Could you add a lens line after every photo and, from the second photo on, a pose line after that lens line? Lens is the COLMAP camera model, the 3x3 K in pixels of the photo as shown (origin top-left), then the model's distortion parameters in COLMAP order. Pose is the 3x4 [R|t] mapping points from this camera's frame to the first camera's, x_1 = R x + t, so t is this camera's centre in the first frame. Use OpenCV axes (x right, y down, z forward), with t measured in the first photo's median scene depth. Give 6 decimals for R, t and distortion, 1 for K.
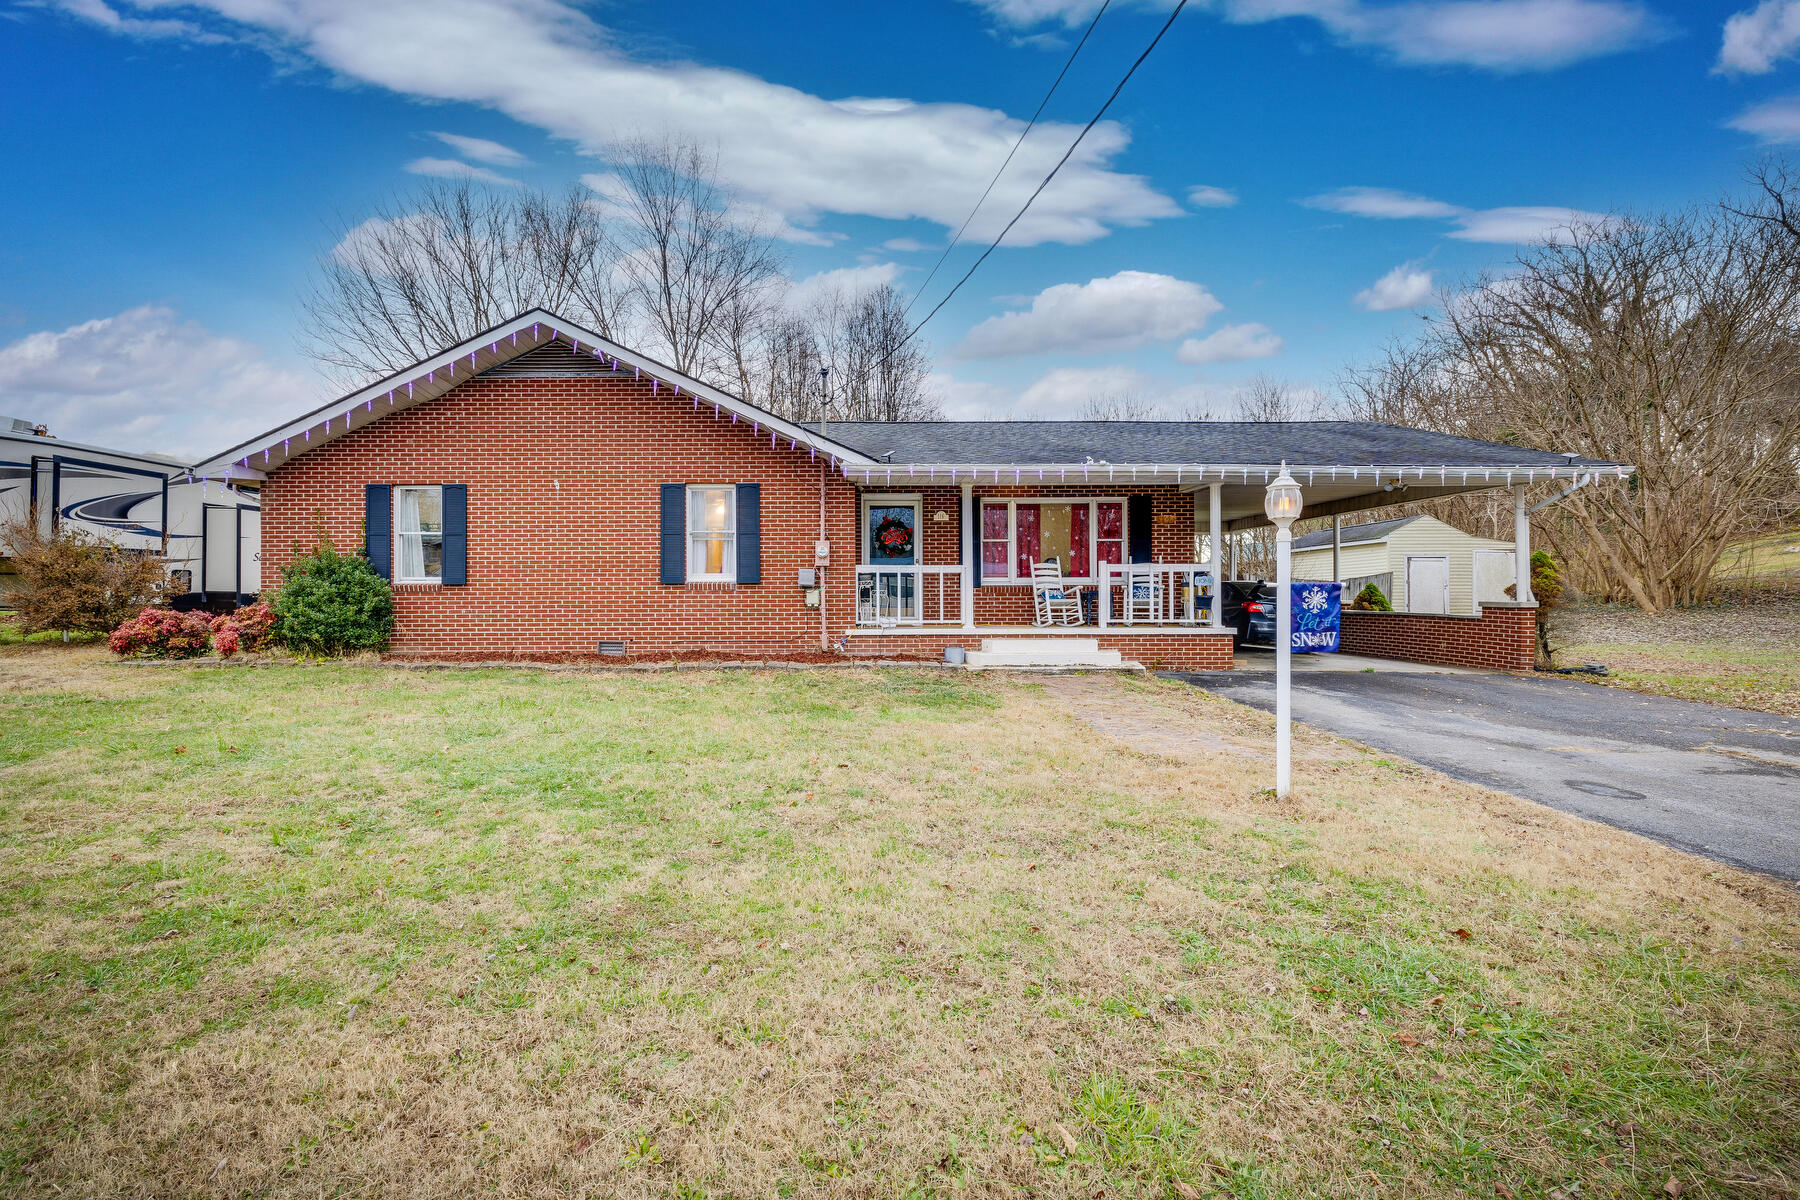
lens RADIAL K [[763.3, 0, 898.7], [0, 763.3, 595.7], [0, 0, 1]] dist [0.003476, 0.000128]
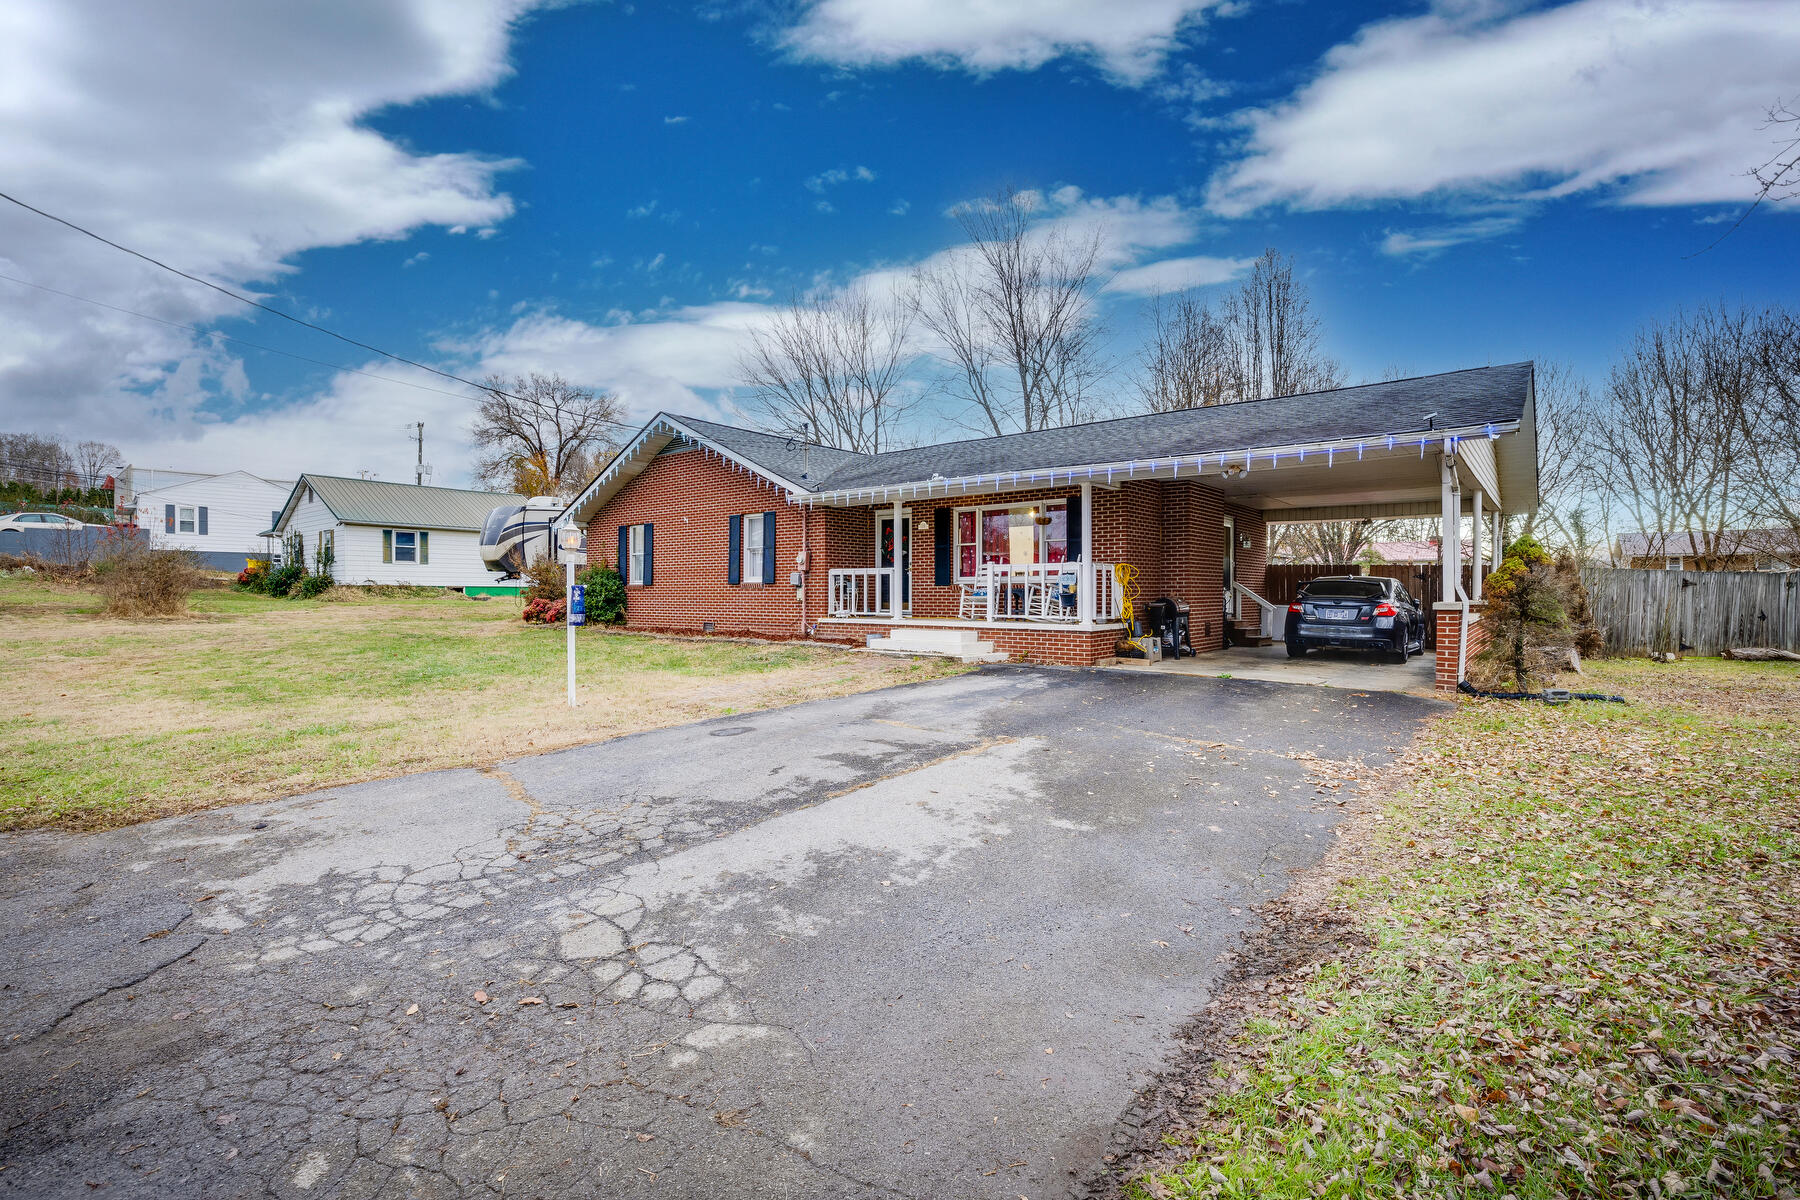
lens RADIAL K [[772.3, 0, 901.5], [0, 772.3, 593.0], [0, 0, 1]] dist [-0.002666, -0.000047]
pose [[0.788972, 0.003253, -0.614420, 0.855596], [-0.003094, 0.999994, 0.001321, -0.001158], [0.614421, 0.000859, 0.788978, 0.034145]]
